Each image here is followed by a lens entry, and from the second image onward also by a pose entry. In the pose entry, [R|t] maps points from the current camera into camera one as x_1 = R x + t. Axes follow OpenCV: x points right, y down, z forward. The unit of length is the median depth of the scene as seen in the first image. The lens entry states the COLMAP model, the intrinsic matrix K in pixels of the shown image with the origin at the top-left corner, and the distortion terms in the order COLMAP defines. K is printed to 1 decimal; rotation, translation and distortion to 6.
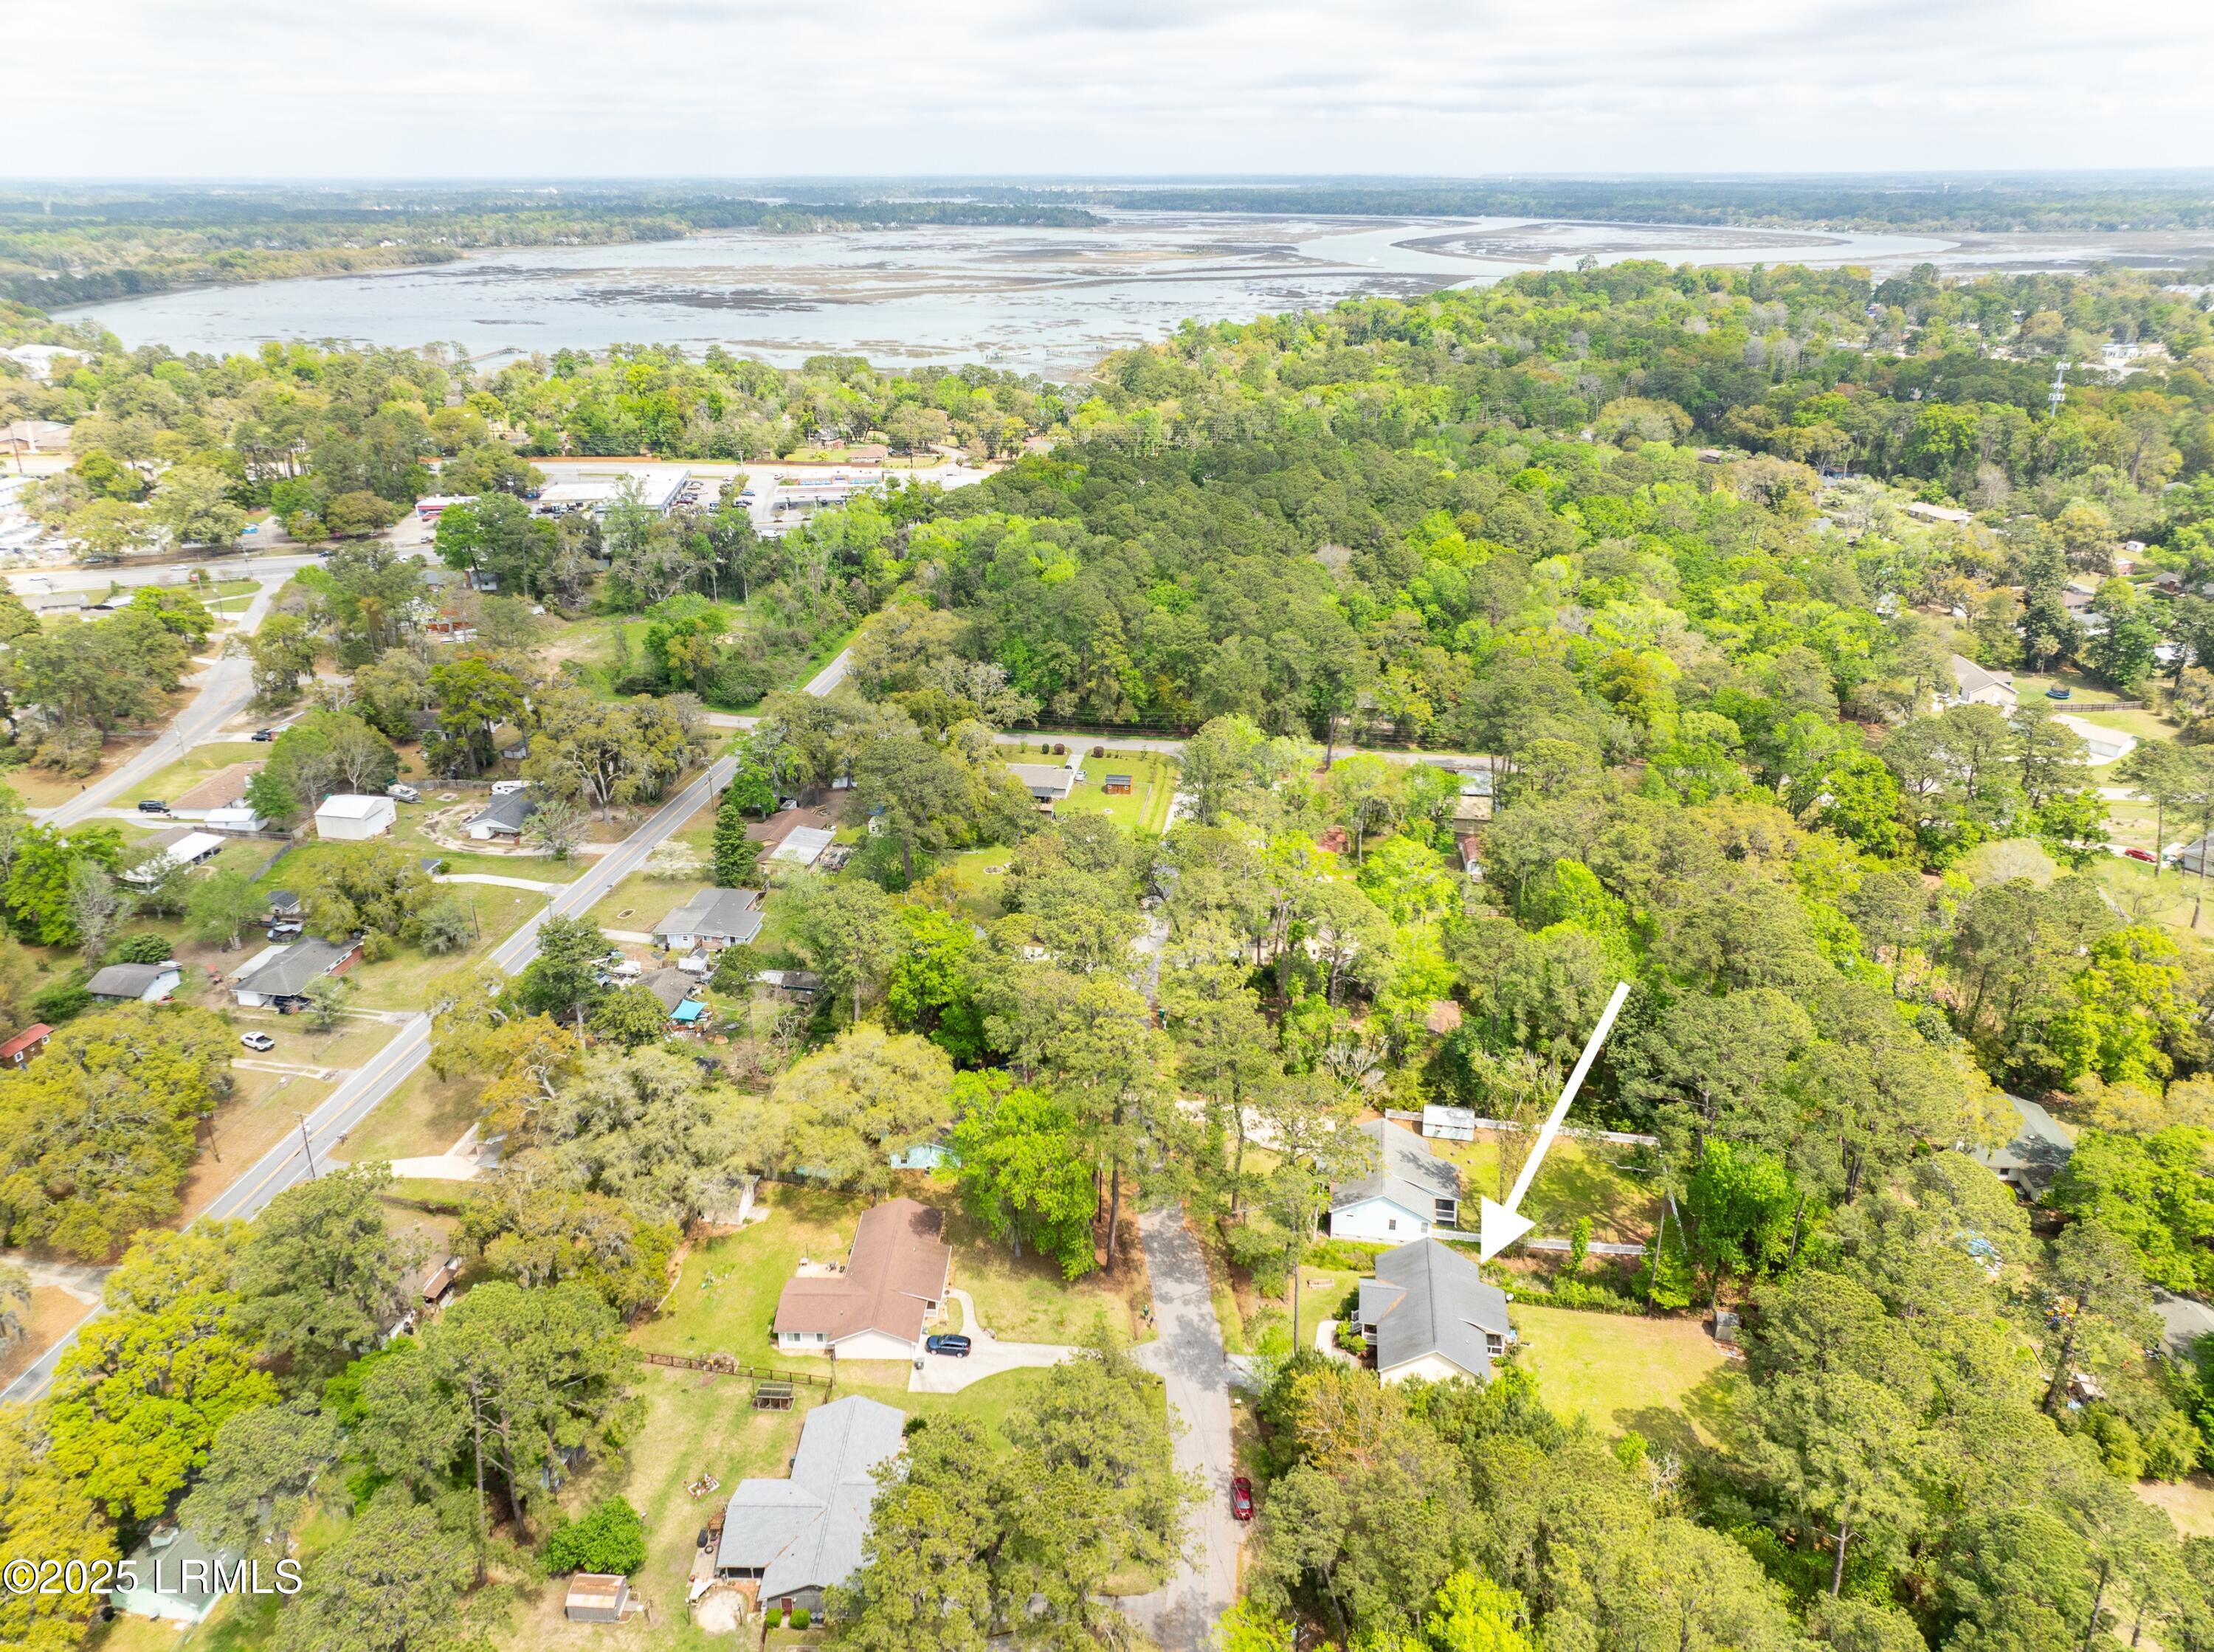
lens RADIAL K [[1533.5, 0, 1107.0], [0, 1533.5, 826.0], [0, 0, 1]] dist [0.000406, -0.002281]
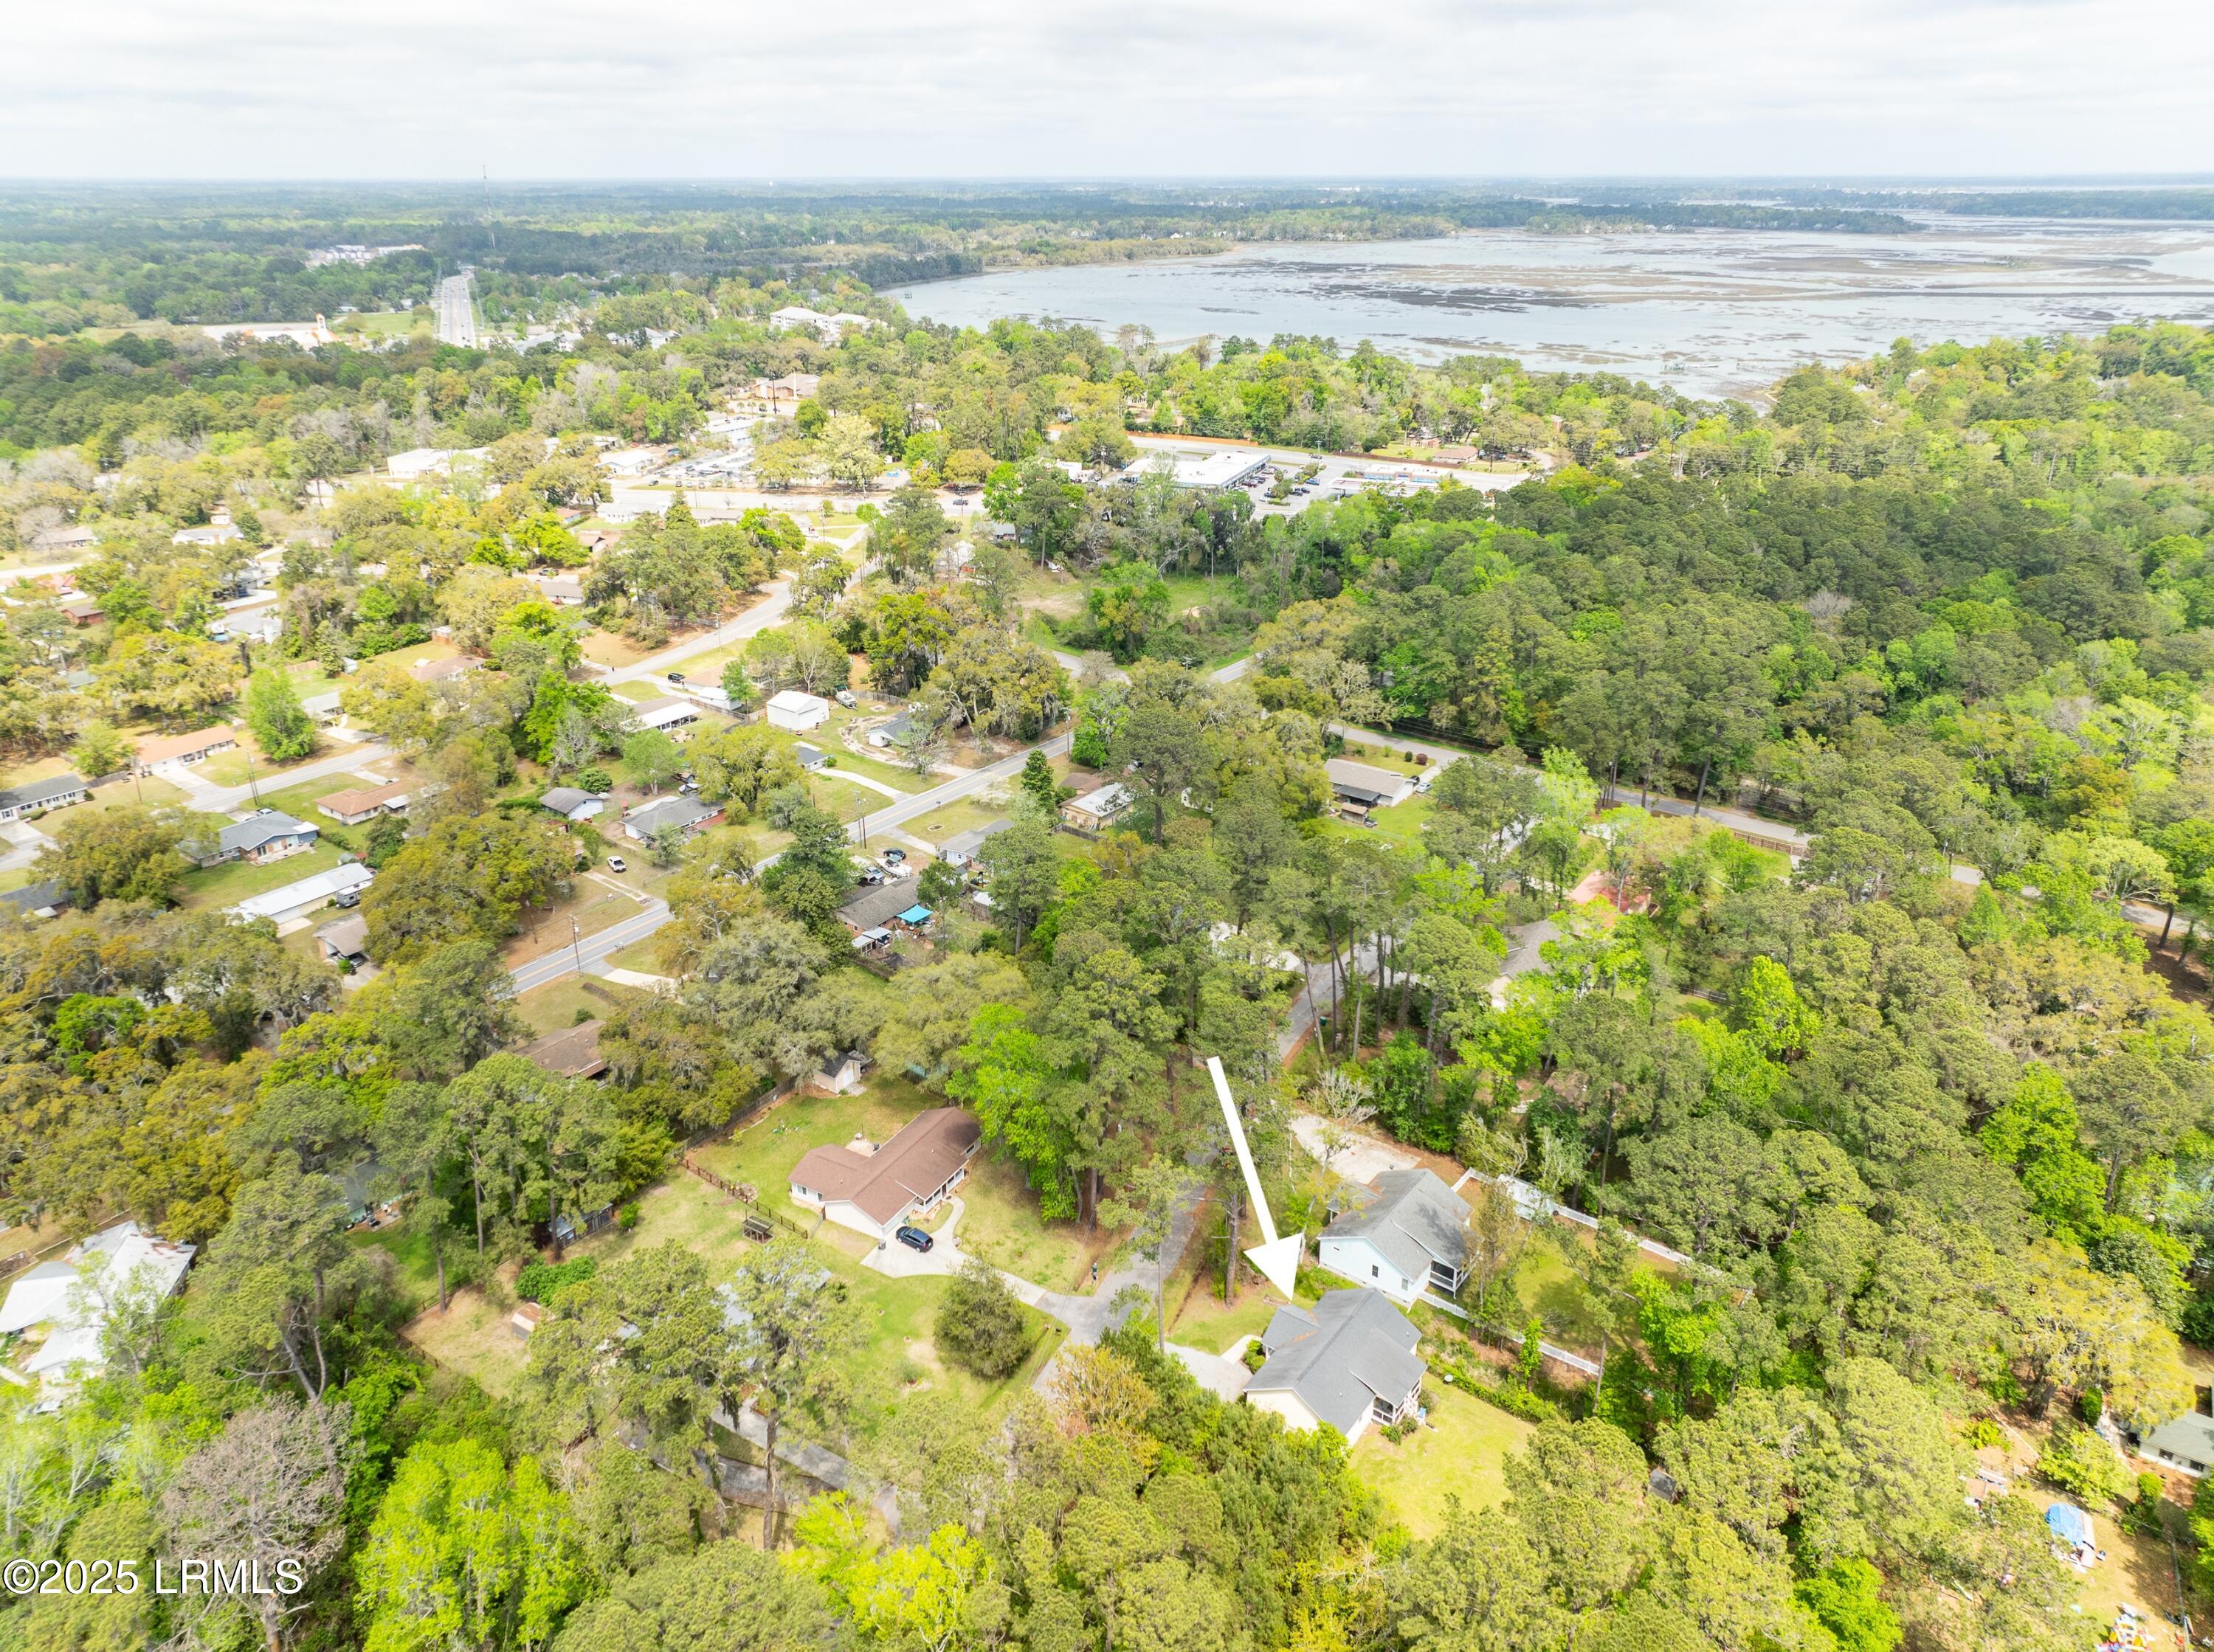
lens RADIAL K [[1532.9, 0, 1107.0], [0, 1532.9, 826.0], [0, 0, 1]] dist [-0.003181, 0.003086]
pose [[0.880381, 0.187157, -0.435778, 0.223748], [-0.186922, 0.981395, 0.043859, -0.013156], [0.435879, 0.042844, 0.898985, 0.029553]]
